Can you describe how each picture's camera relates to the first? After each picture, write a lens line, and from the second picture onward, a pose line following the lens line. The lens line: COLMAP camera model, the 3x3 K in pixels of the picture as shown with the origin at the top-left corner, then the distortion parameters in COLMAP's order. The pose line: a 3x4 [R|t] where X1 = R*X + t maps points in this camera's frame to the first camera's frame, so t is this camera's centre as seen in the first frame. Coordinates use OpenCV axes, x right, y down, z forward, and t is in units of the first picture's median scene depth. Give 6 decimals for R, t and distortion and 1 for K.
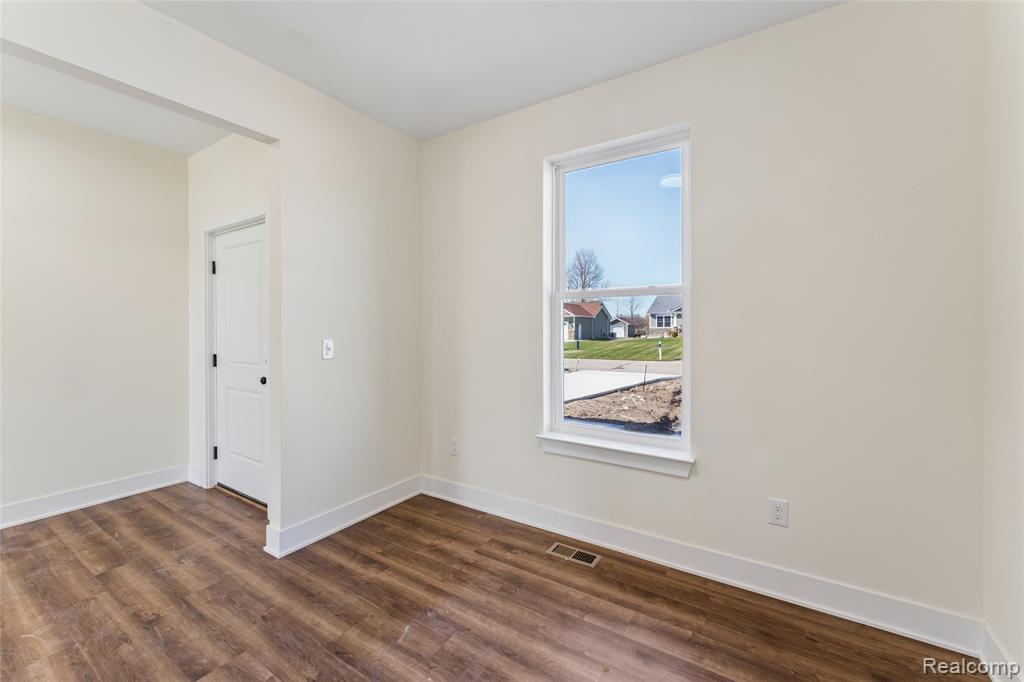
lens RADIAL K [[424.4, 0, 512.2], [0, 424.4, 327.3], [0, 0, 1]] dist [0.003748, -0.000733]
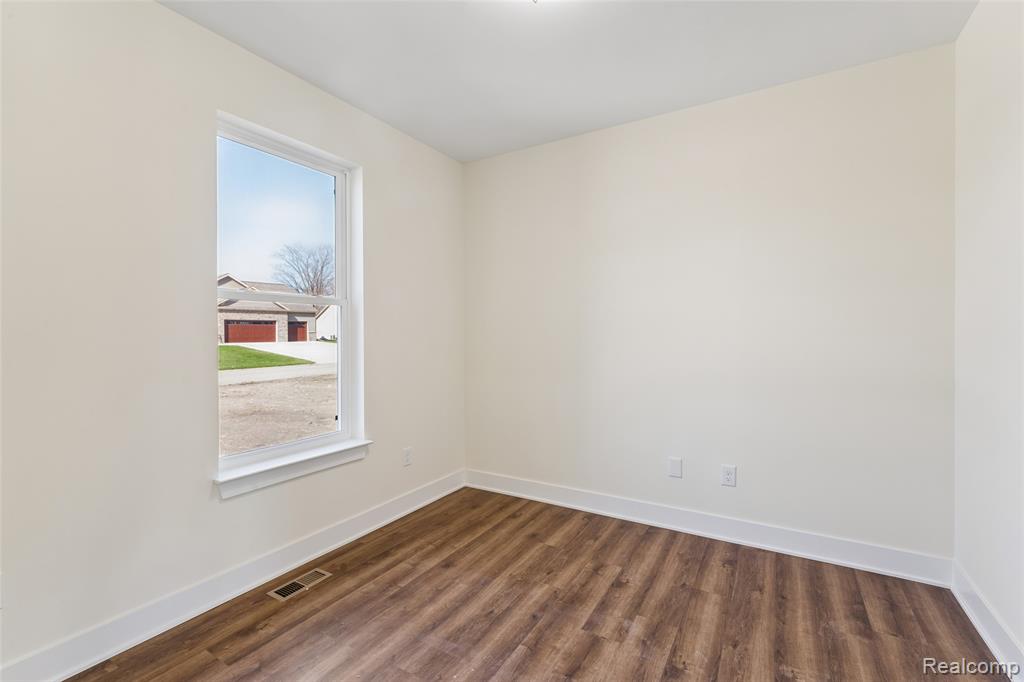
lens RADIAL K [[445.2, 0, 504.6], [0, 445.2, 335.9], [0, 0, 1]] dist [0.000701, -0.000070]
pose [[-0.020702, 0.000798, 0.999785, -0.936572], [0.007085, 0.999975, -0.000651, 0.008021], [-0.999761, 0.007070, -0.020707, 0.663565]]
